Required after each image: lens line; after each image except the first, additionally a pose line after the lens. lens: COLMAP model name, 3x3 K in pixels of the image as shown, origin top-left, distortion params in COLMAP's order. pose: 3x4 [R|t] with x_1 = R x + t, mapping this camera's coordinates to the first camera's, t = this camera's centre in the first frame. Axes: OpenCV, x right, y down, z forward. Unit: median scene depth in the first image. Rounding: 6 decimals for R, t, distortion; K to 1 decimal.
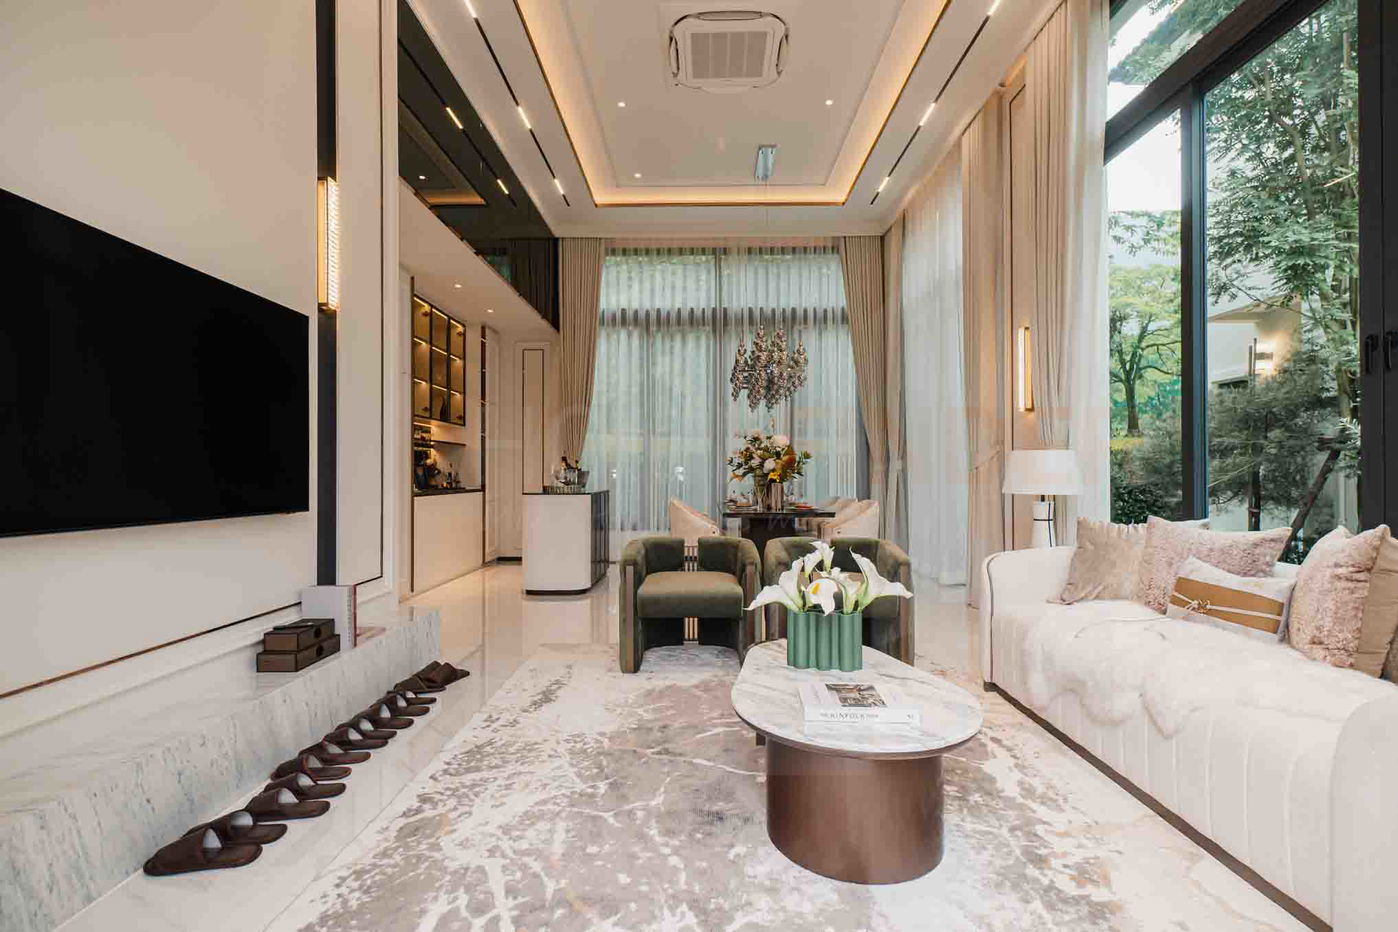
lens RADIAL K [[646.0, 0, 693.7], [0, 646.0, 473.3], [0, 0, 1]] dist [0.013212, -0.004367]
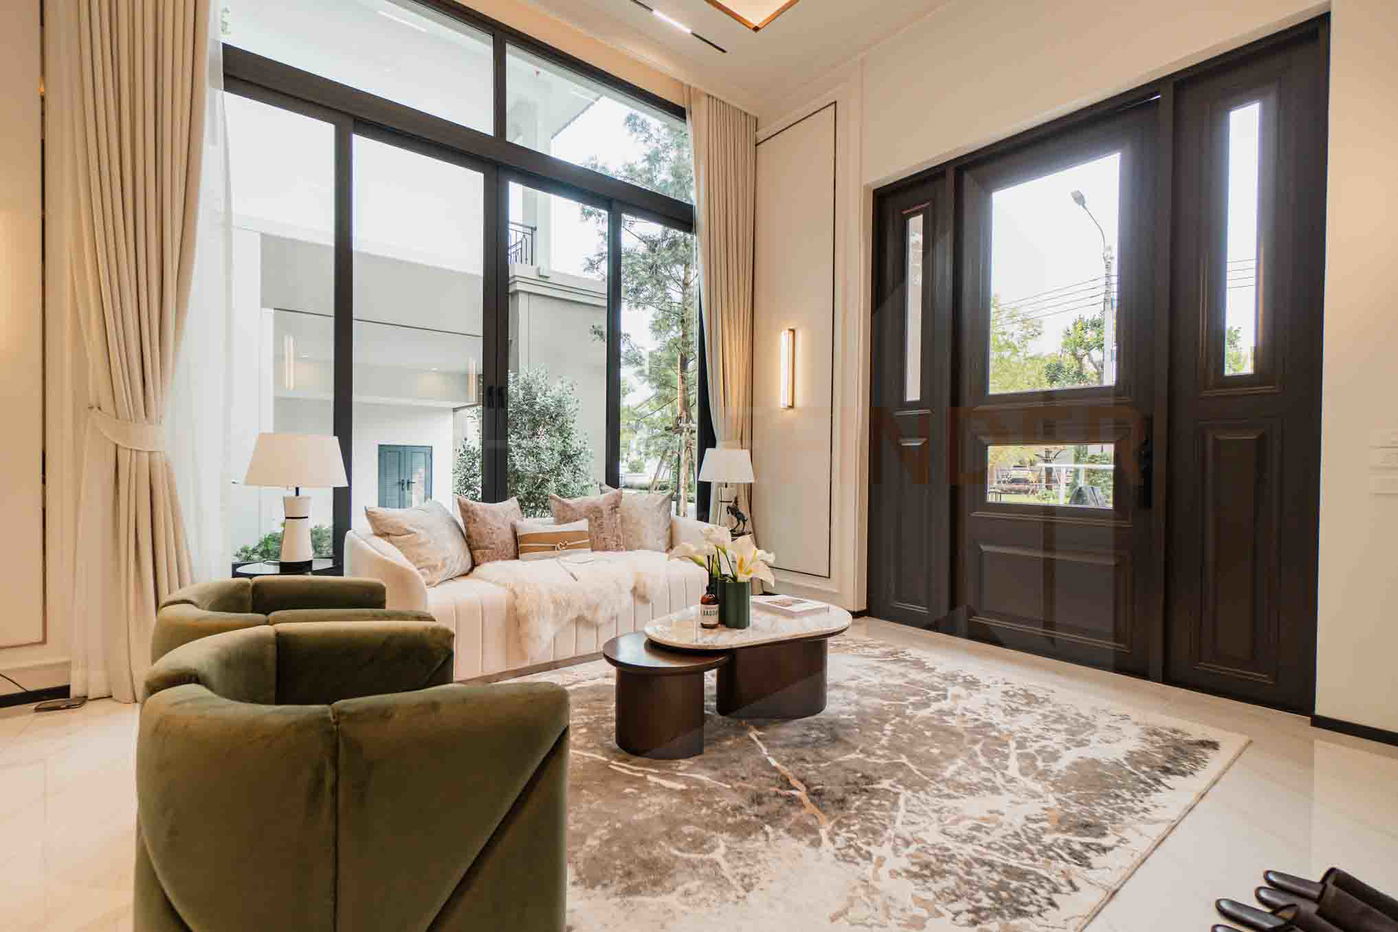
lens RADIAL K [[646.0, 0, 691.3], [0, 646.0, 467.1], [0, 0, 1]] dist [0.013212, -0.004367]
pose [[-0.646804, -0.009698, 0.762595, -0.738245], [-0.009085, 0.999946, 0.005011, -0.005773], [-0.762603, -0.003687, -0.646857, 1.966524]]
